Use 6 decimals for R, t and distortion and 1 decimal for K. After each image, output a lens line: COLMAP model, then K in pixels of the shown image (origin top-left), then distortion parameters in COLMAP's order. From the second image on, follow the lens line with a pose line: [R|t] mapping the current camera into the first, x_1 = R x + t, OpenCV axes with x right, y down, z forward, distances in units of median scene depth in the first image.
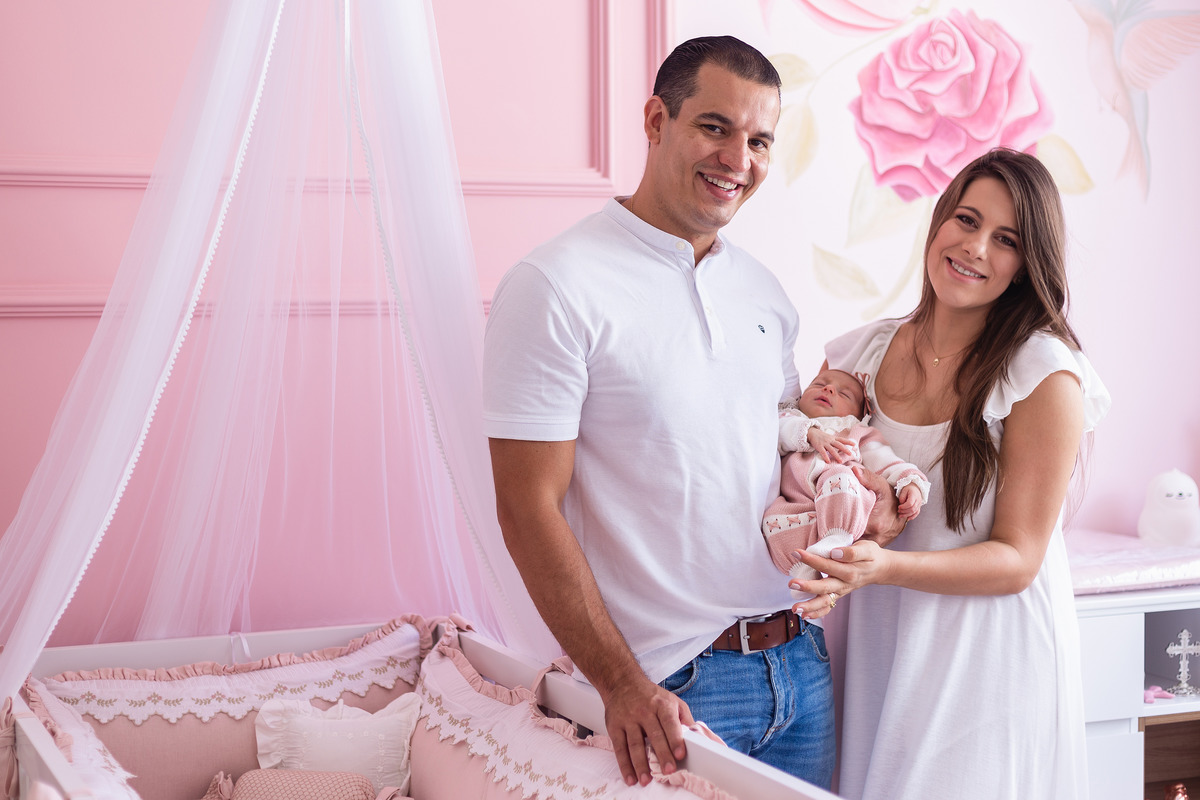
lens RADIAL K [[1721.9, 0, 600.0], [0, 1721.9, 400.0], [0, 0, 1]] dist [-0.214348, -0.063372]
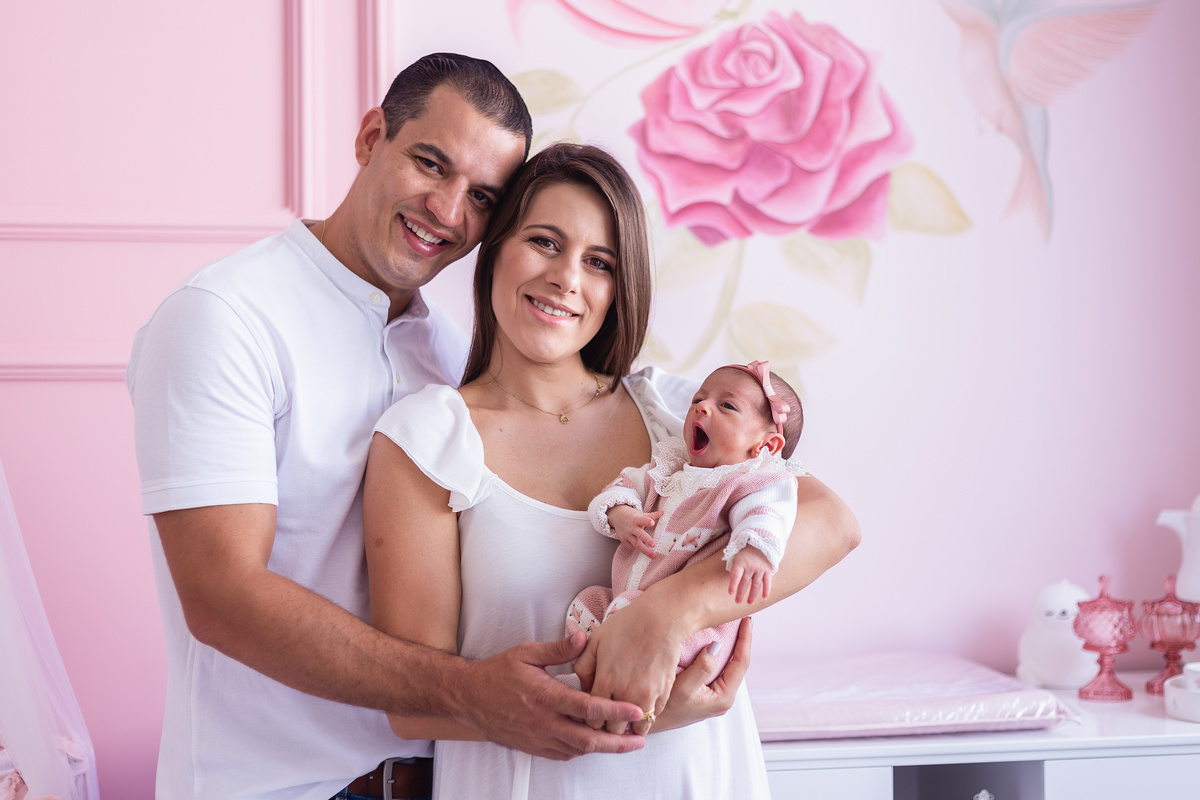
lens RADIAL K [[1721.9, 0, 600.0], [0, 1721.9, 400.0], [0, 0, 1]] dist [-0.214348, -0.063372]
pose [[0.983571, 0.003647, -0.180484, 0.277751], [-0.015034, 0.997978, -0.061765, 0.009434], [0.179893, 0.063463, 0.981637, 0.184094]]
